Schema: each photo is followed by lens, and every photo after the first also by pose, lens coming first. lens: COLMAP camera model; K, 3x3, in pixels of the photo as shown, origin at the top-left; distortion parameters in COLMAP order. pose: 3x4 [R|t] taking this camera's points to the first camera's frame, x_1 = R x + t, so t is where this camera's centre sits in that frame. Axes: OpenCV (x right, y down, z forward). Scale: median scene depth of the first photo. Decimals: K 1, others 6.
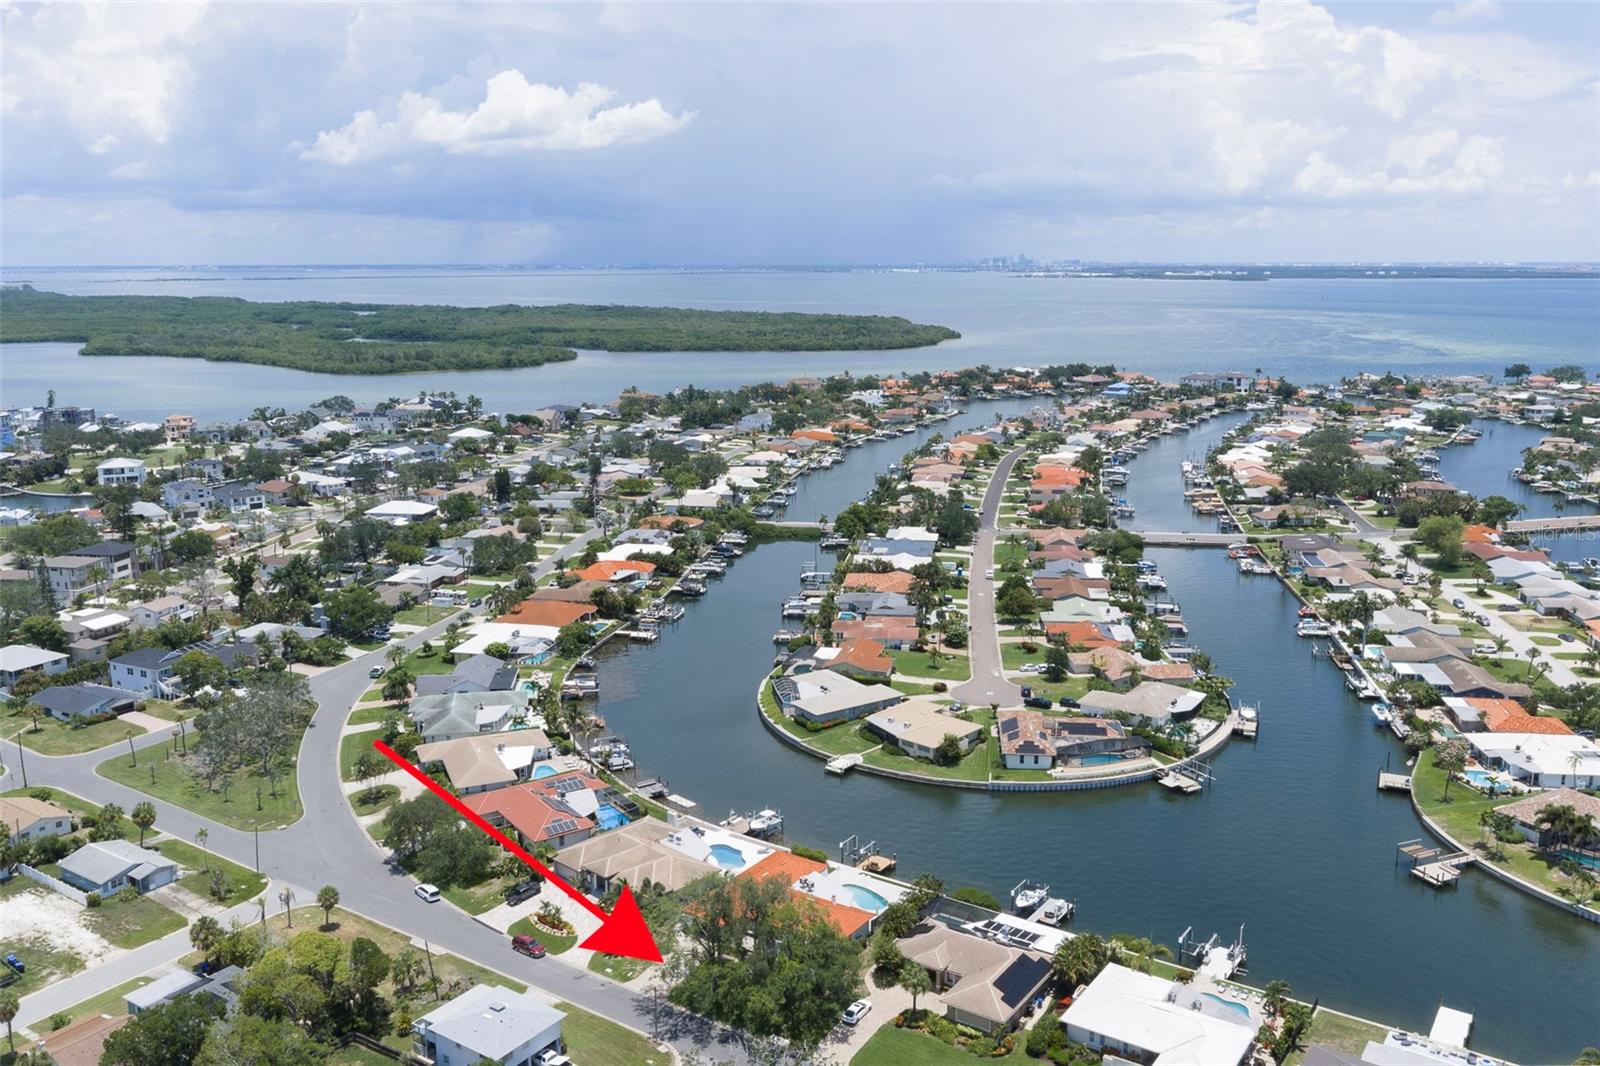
lens RADIAL K [[1330.1, 0, 785.4], [0, 1330.1, 529.5], [0, 0, 1]] dist [0.016210, -0.016917]
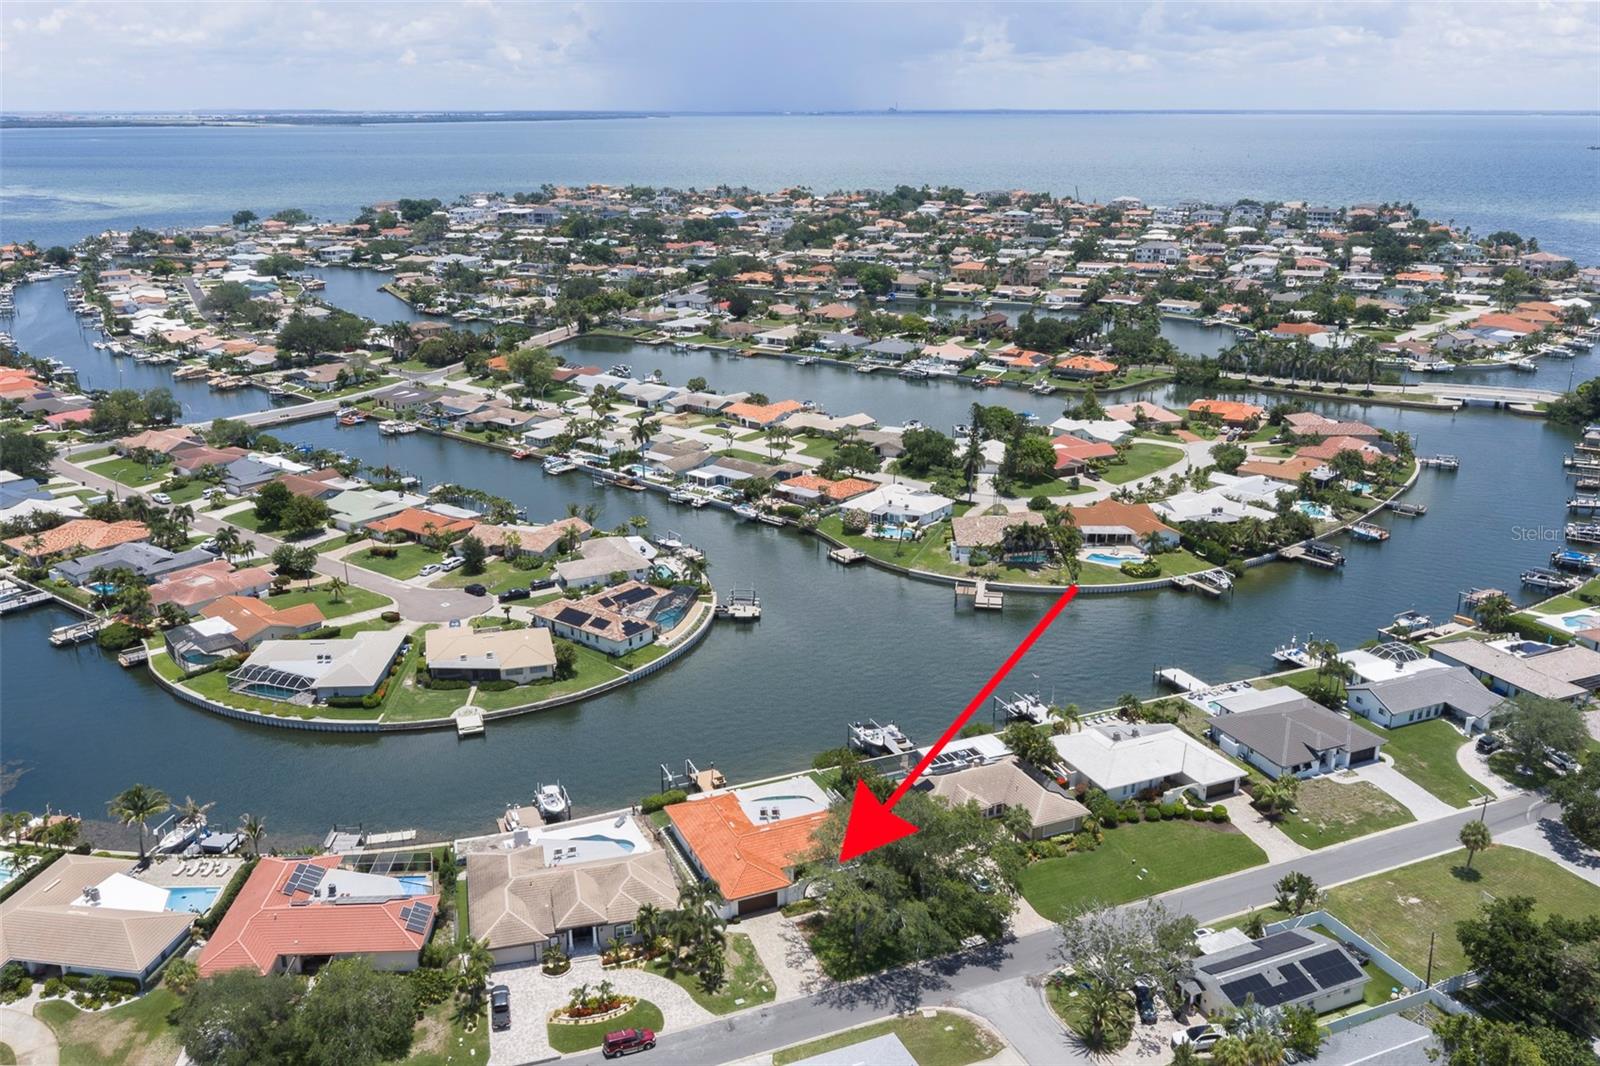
lens RADIAL K [[1356.9, 0, 788.5], [0, 1356.9, 533.4], [0, 0, 1]] dist [0.026413, -0.041188]
pose [[0.521975, -0.252686, 0.814673, -0.394920], [0.168452, 0.966839, 0.191953, -0.048375], [-0.836162, 0.037038, 0.547231, 0.295827]]
